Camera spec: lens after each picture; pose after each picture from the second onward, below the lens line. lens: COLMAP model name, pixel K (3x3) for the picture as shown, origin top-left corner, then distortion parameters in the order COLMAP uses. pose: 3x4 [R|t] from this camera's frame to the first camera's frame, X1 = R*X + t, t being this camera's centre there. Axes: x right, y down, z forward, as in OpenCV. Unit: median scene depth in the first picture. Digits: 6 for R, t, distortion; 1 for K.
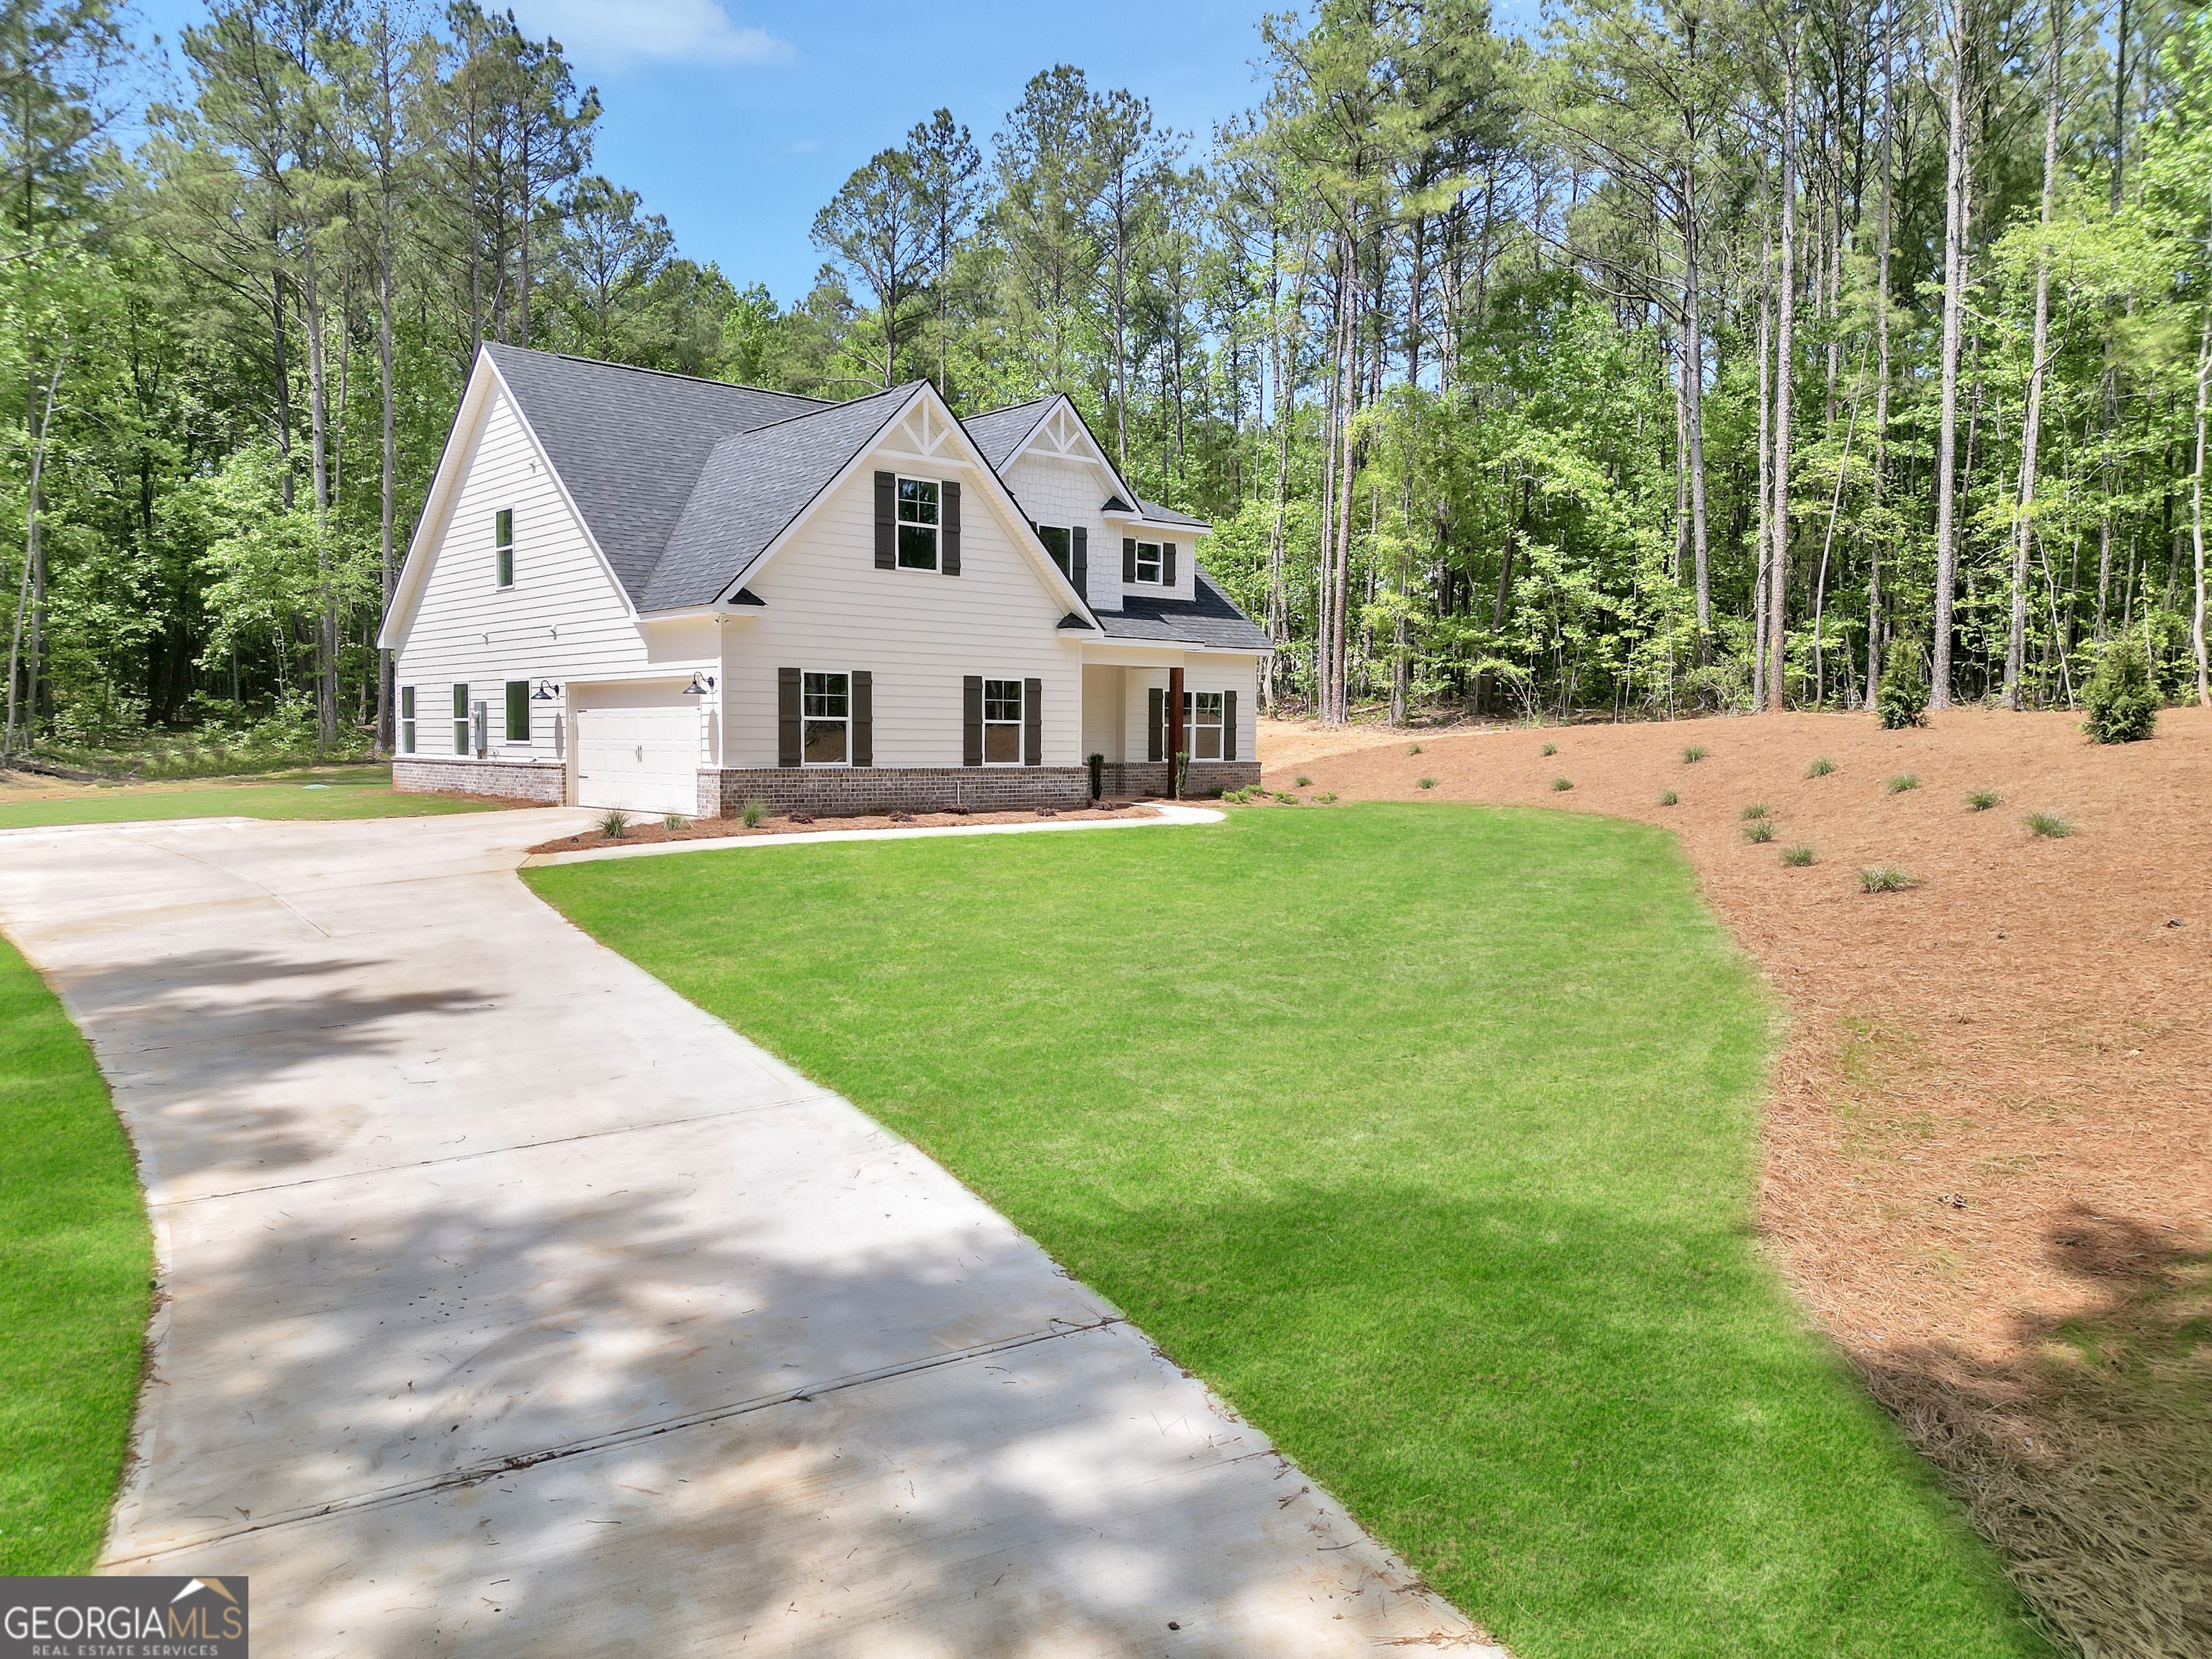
lens RADIAL K [[1589.8, 0, 1101.5], [0, 1589.8, 813.5], [0, 0, 1]] dist [0.164244, -0.358232]
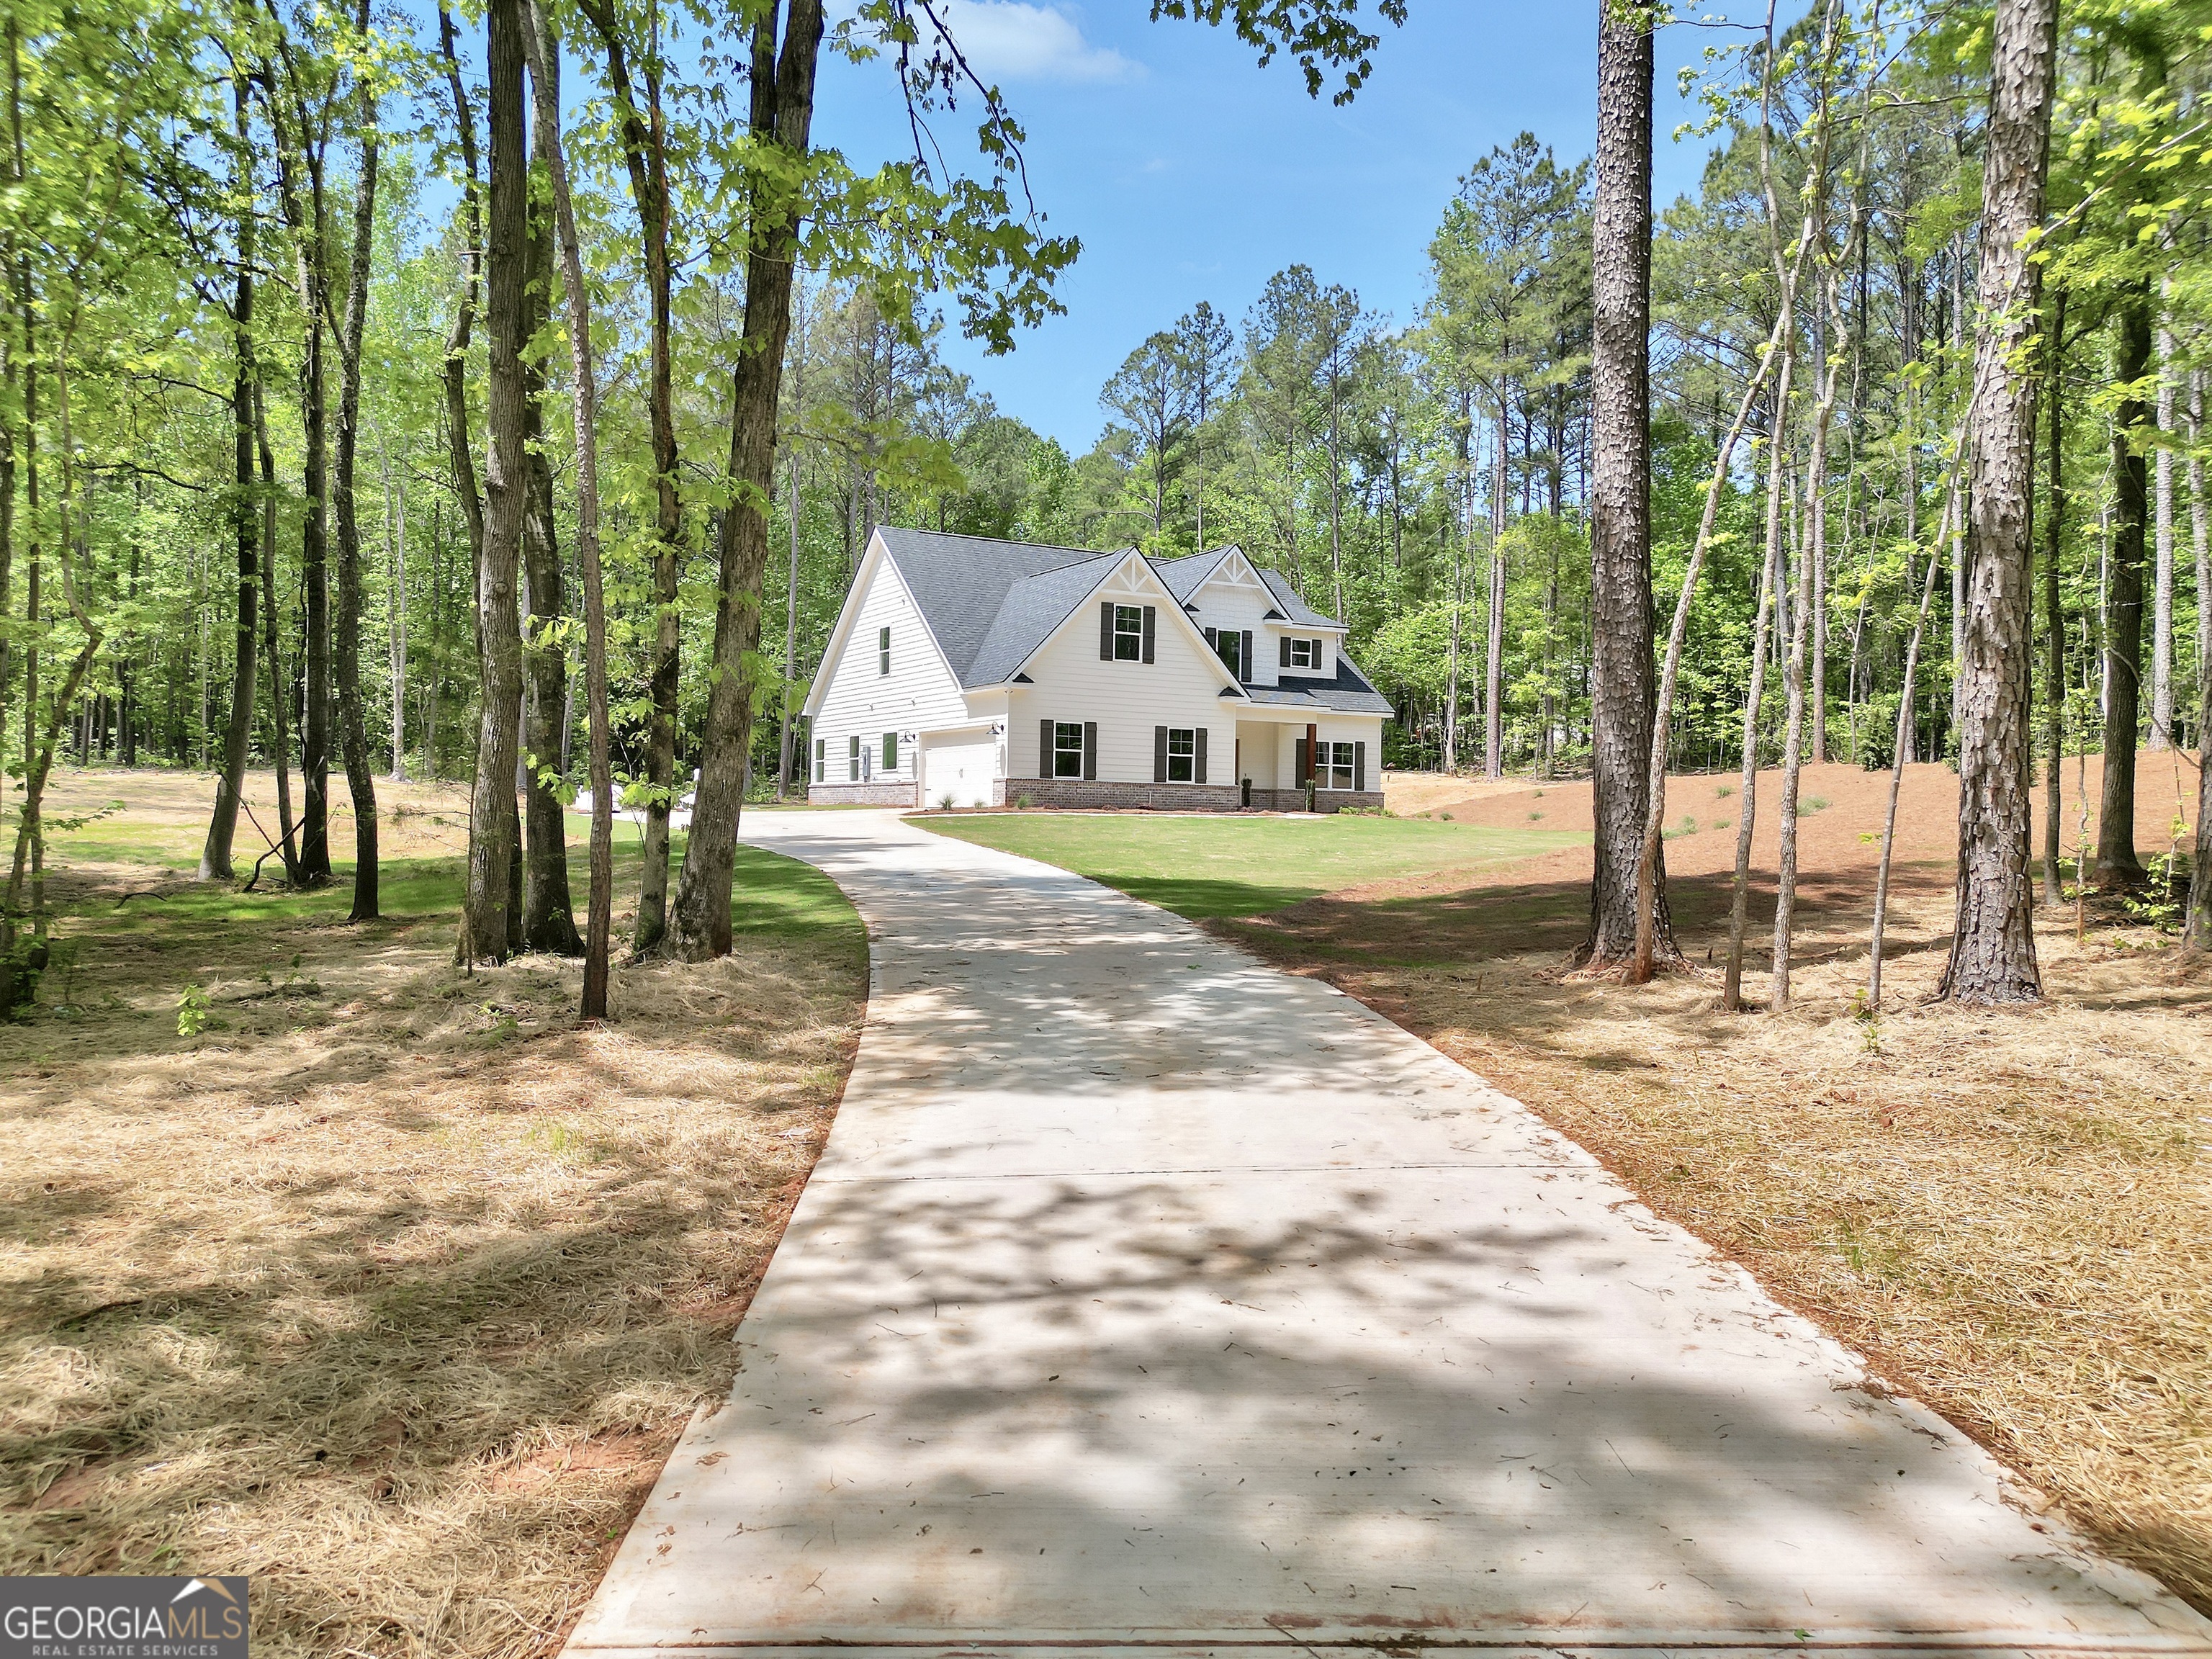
lens RADIAL K [[1589.8, 0, 1101.5], [0, 1589.8, 813.5], [0, 0, 1]] dist [0.164244, -0.358232]
pose [[0.981588, 0.008232, -0.190836, 0.157027], [-0.018648, 0.998428, -0.052851, 0.082278], [0.190101, 0.055436, 0.980198, -0.540331]]
